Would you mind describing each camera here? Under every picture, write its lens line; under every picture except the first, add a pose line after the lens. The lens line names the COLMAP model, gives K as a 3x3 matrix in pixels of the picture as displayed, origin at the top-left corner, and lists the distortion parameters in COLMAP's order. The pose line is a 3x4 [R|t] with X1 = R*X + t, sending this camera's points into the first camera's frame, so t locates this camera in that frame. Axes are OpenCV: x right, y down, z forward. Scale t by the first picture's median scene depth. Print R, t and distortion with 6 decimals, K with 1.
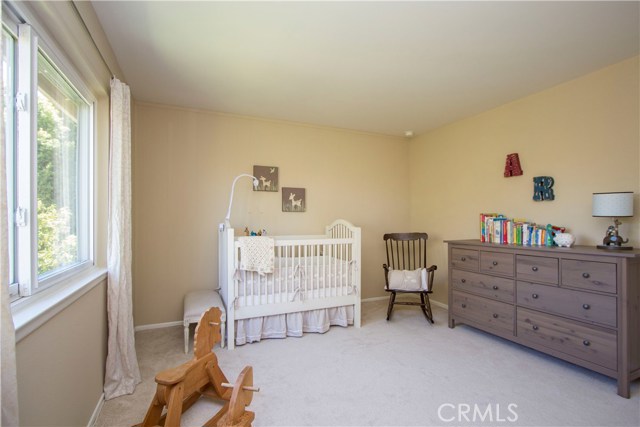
lens RADIAL K [[300.3, 0, 317.1], [0, 300.3, 213.5], [0, 0, 1]] dist [-0.021039, 0.001121]
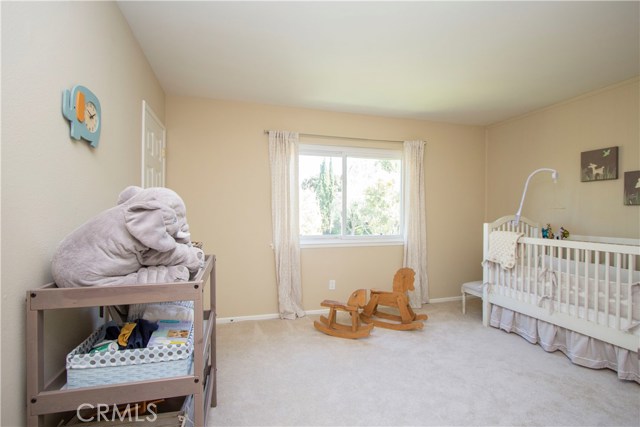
lens RADIAL K [[300.3, 0, 316.1], [0, 300.3, 216.9], [0, 0, 1]] dist [-0.021039, 0.001121]
pose [[-0.136540, 0.002939, -0.990630, 0.844855], [0.004672, 0.999986, 0.002323, 0.018721], [0.990624, -0.004311, -0.136551, 0.441397]]
